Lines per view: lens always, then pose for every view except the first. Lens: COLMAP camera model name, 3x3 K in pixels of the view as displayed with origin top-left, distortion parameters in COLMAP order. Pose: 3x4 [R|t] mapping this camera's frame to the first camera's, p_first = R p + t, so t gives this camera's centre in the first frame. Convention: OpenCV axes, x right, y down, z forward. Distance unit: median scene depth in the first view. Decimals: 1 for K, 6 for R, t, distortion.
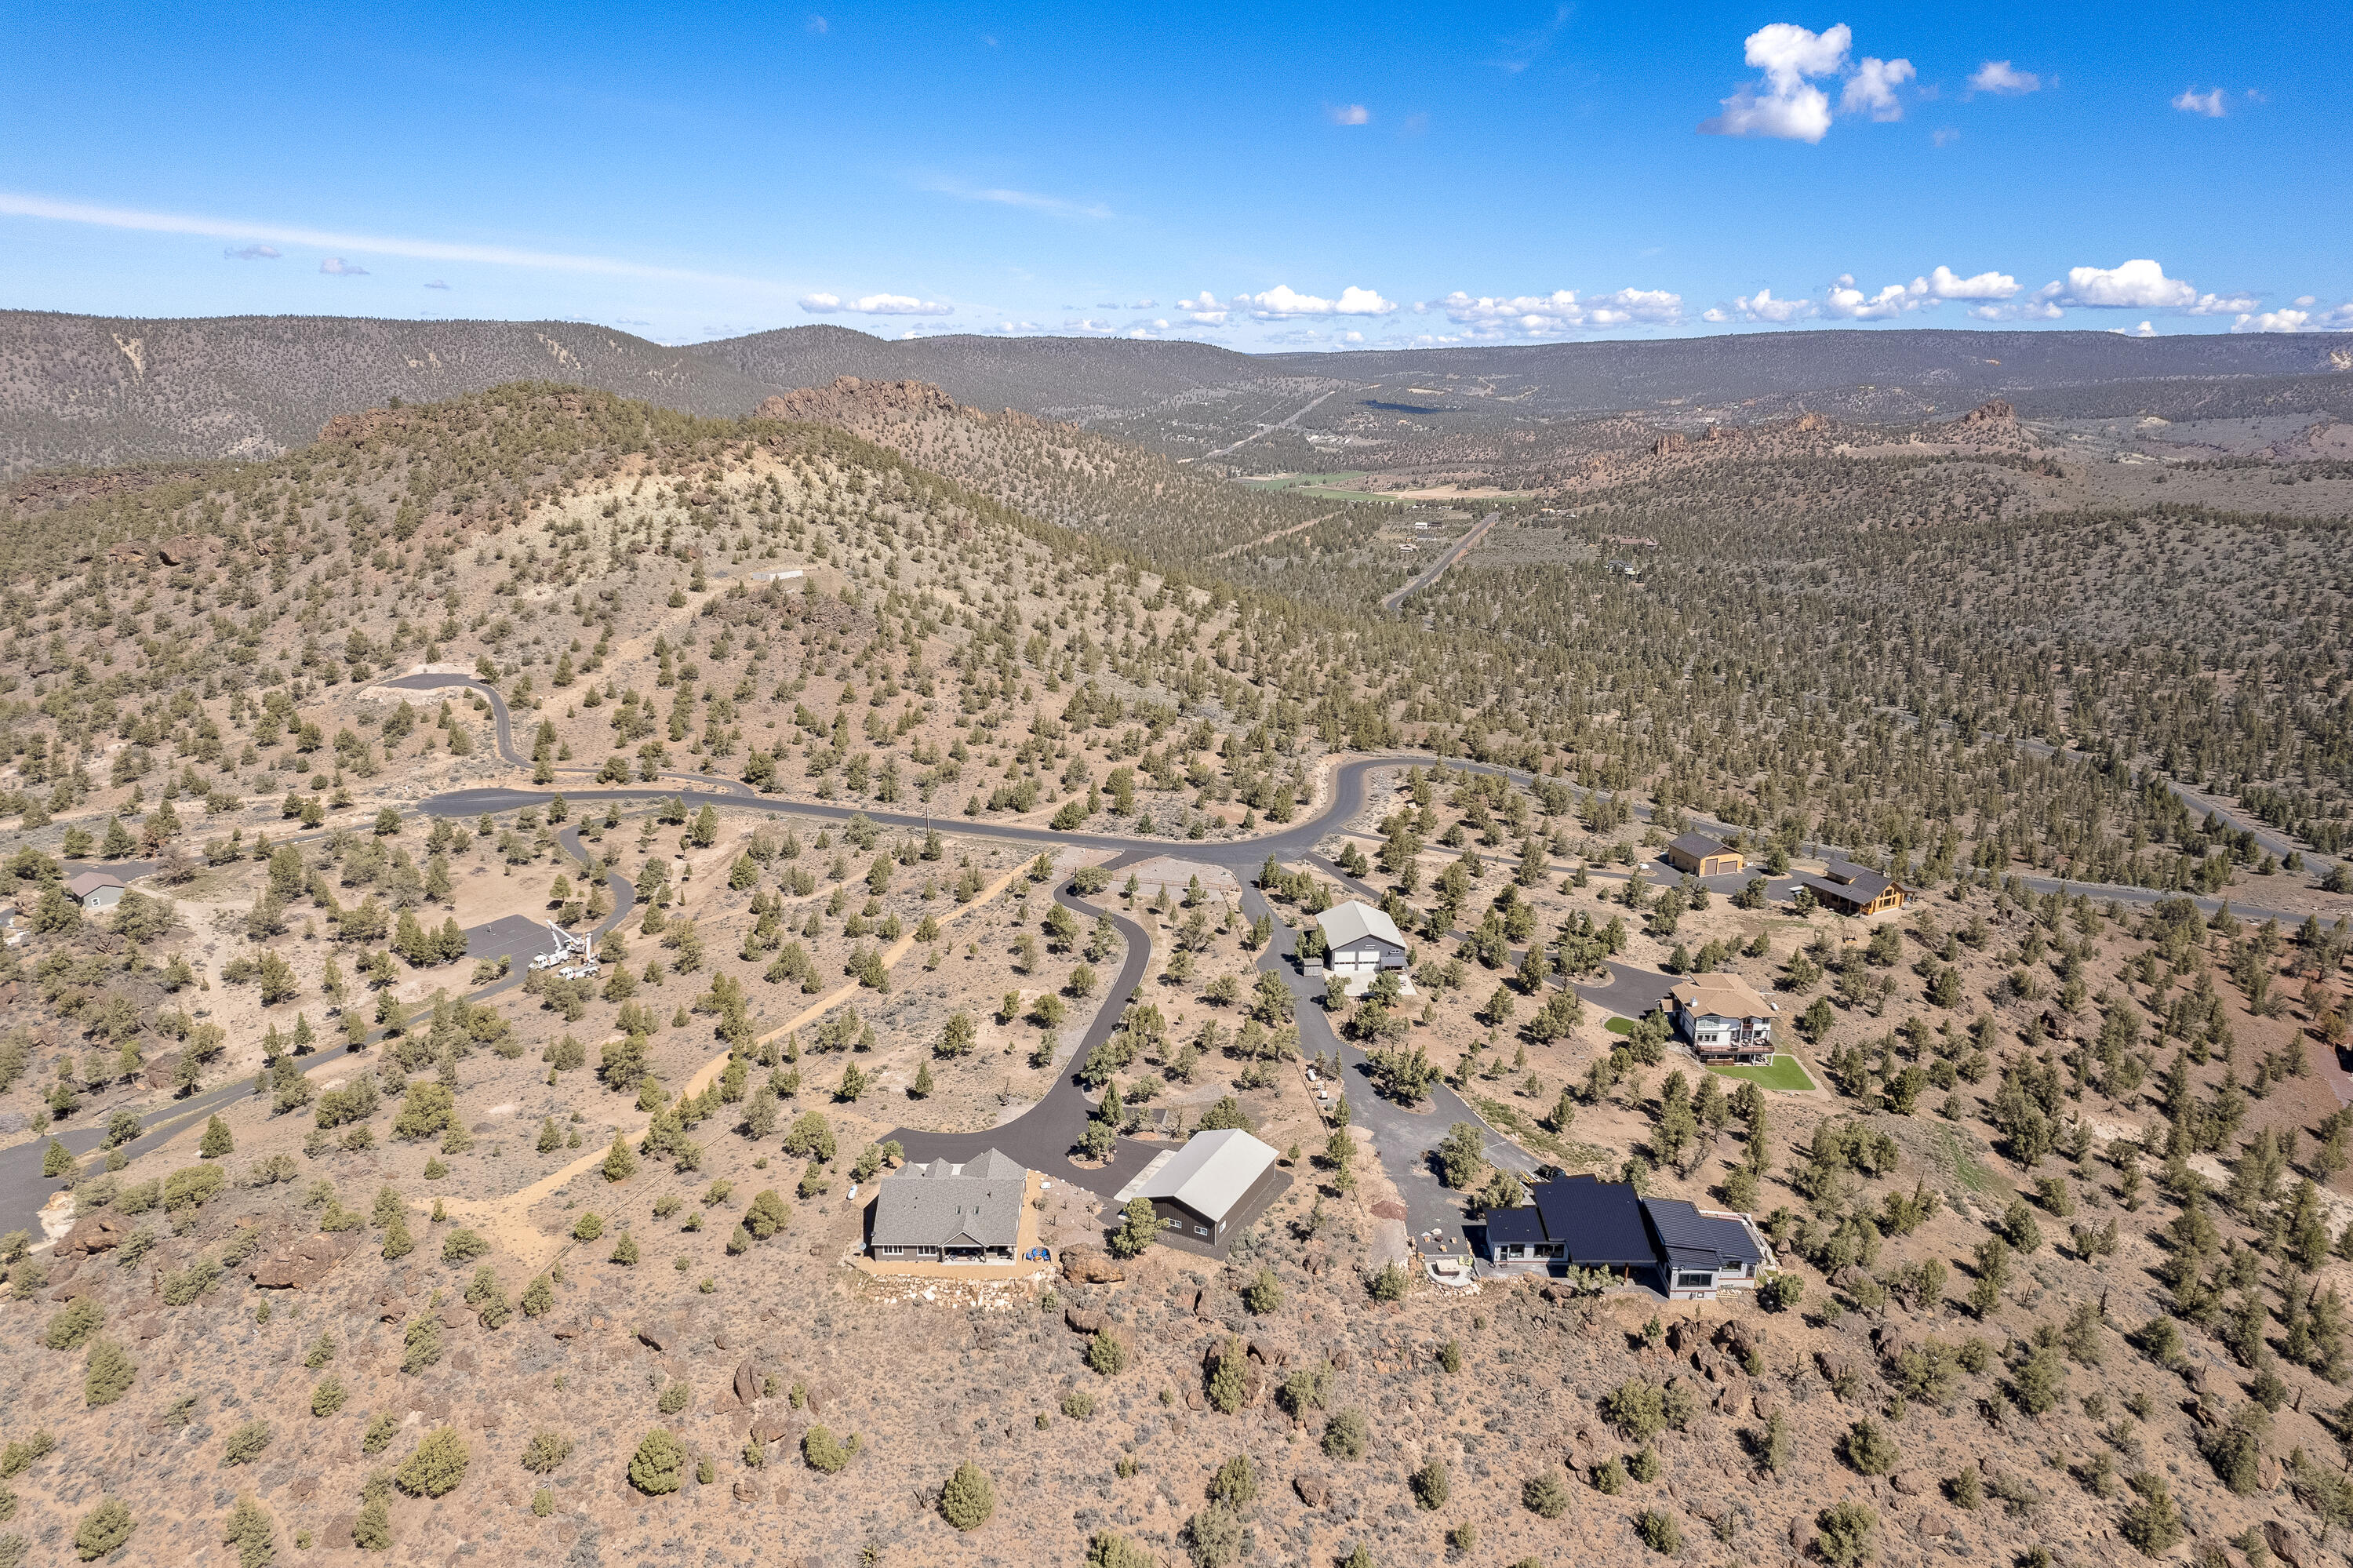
lens RADIAL K [[1495.1, 0, 1182.4], [0, 1495.1, 789.2], [0, 0, 1]] dist [-0.046600, 0.012253]
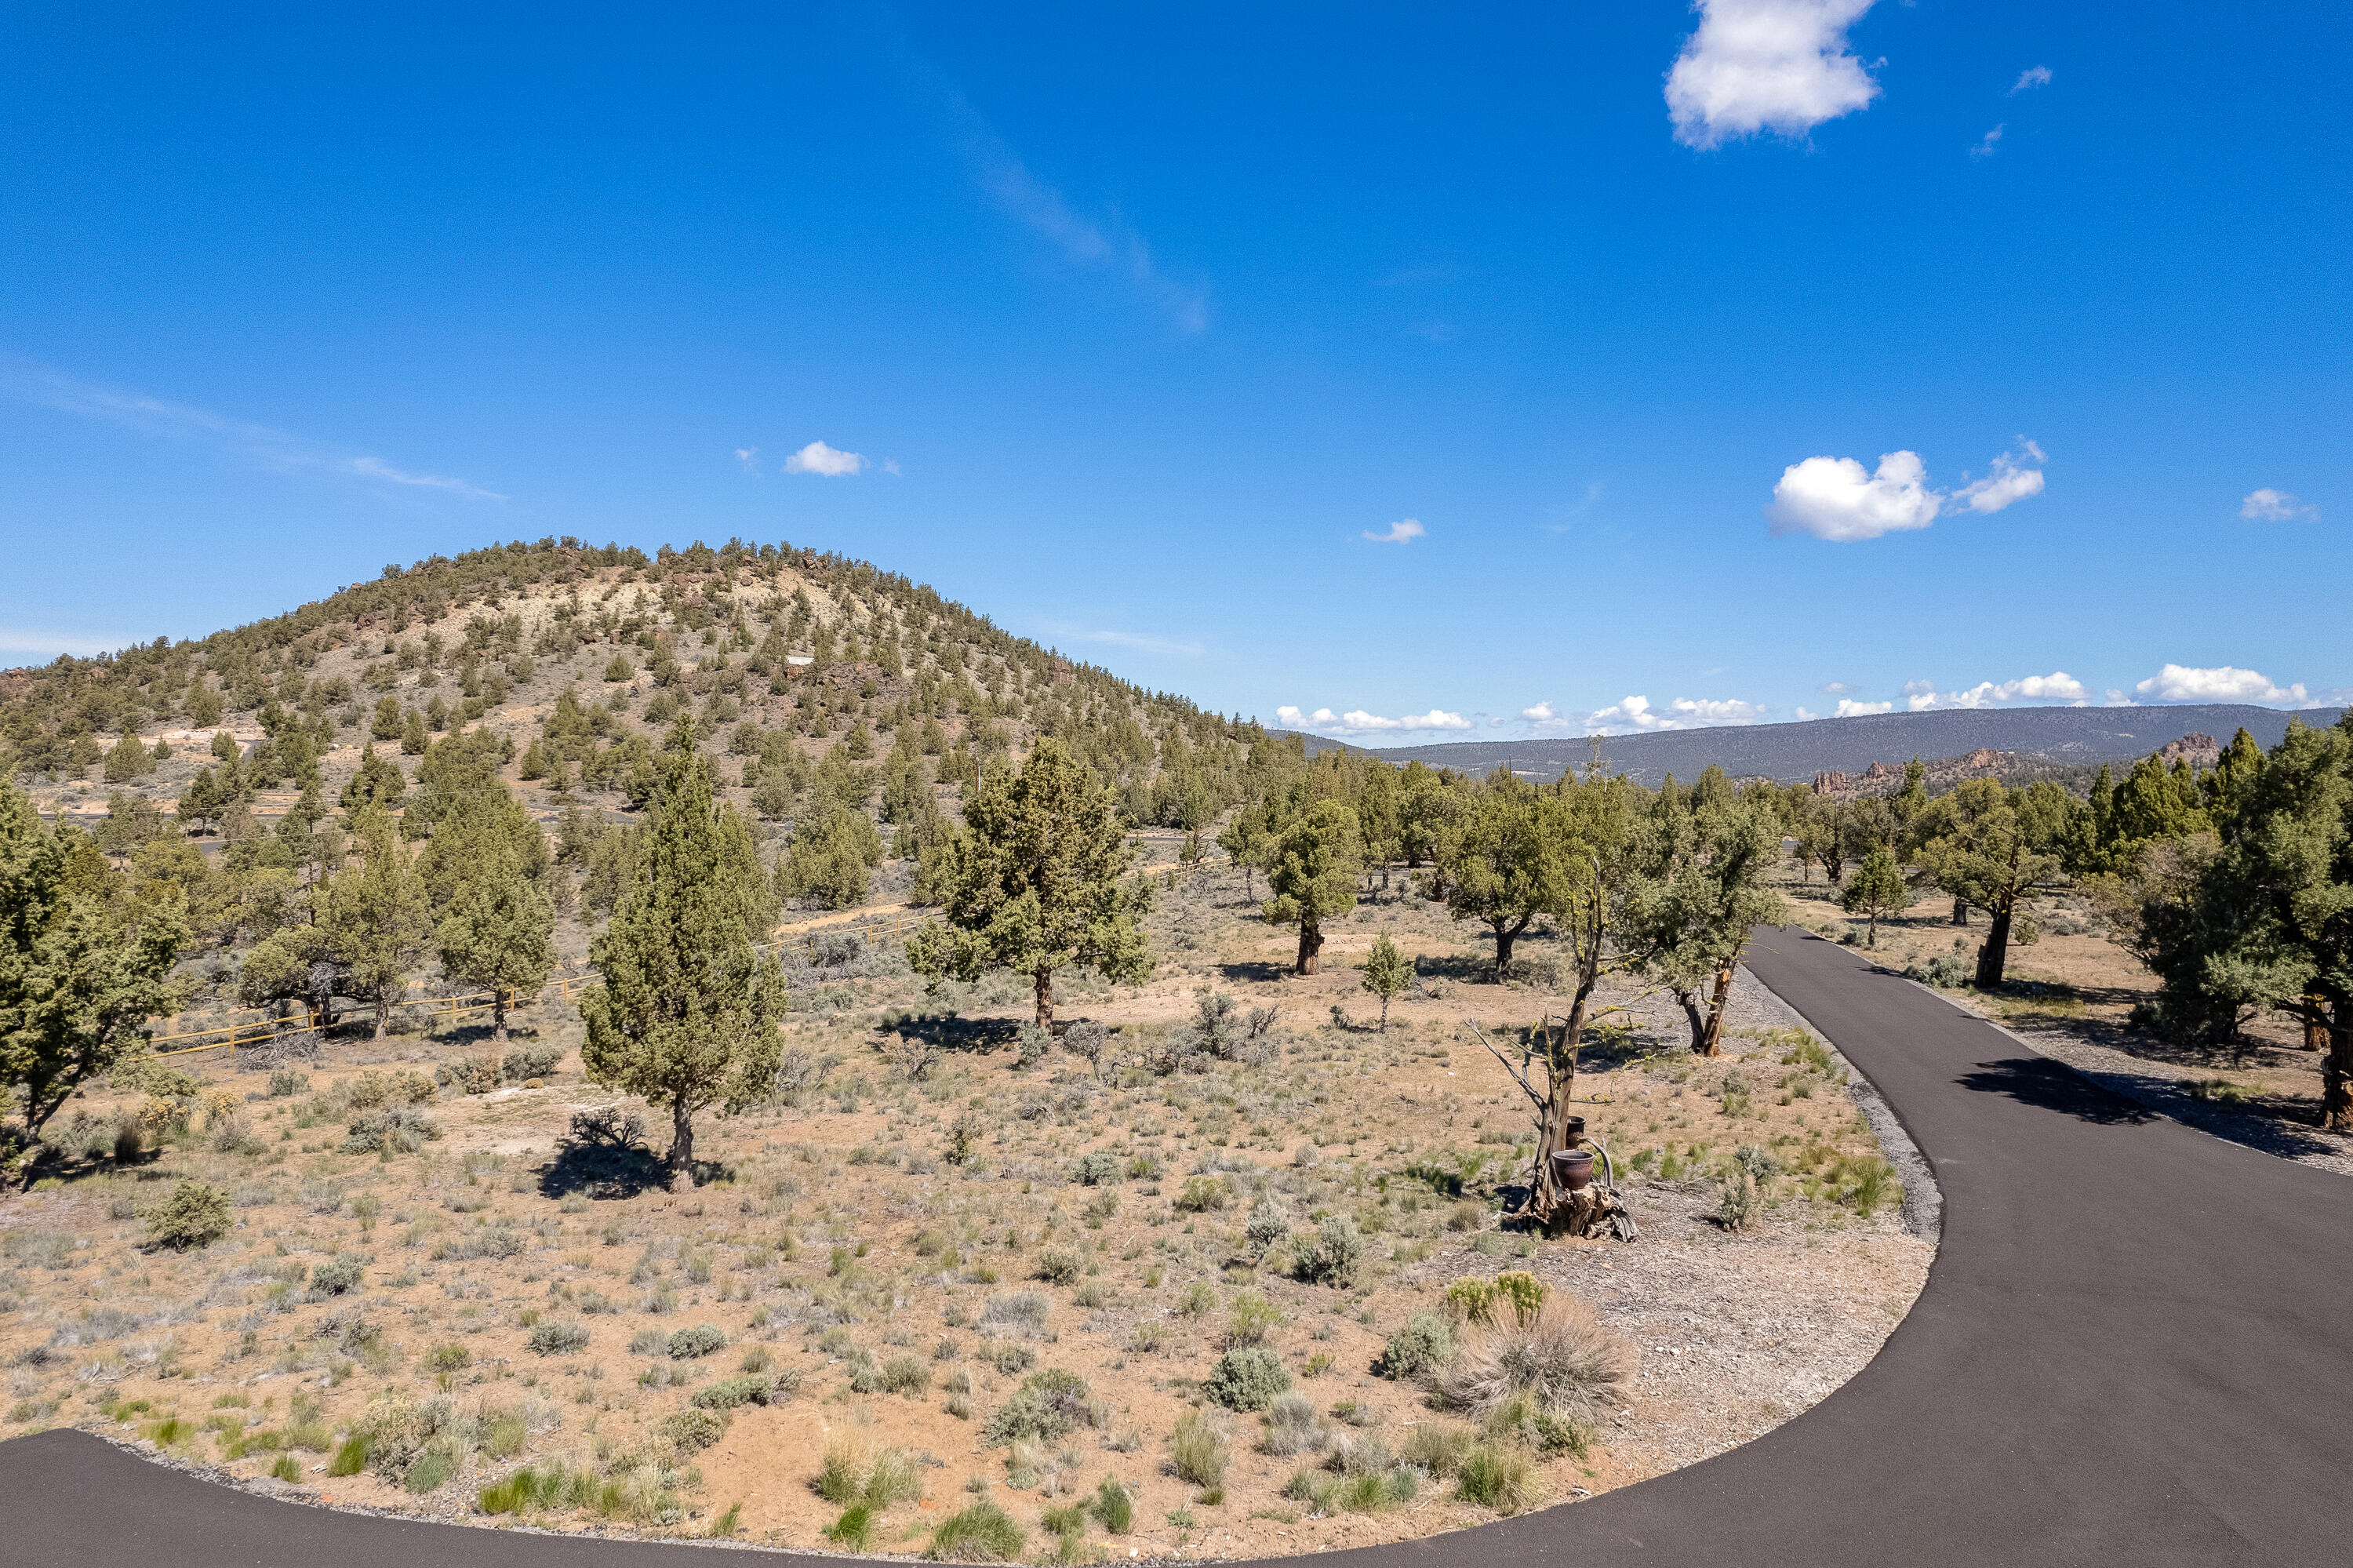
lens RADIAL K [[1495.1, 0, 1168.3], [0, 1495.1, 775.2], [0, 0, 1]] dist [-0.046600, 0.012253]
pose [[0.998500, 0.003278, -0.054653, -0.058606], [-0.018817, 0.957950, -0.286317, 0.077452], [0.051416, 0.286916, 0.956575, 0.345436]]
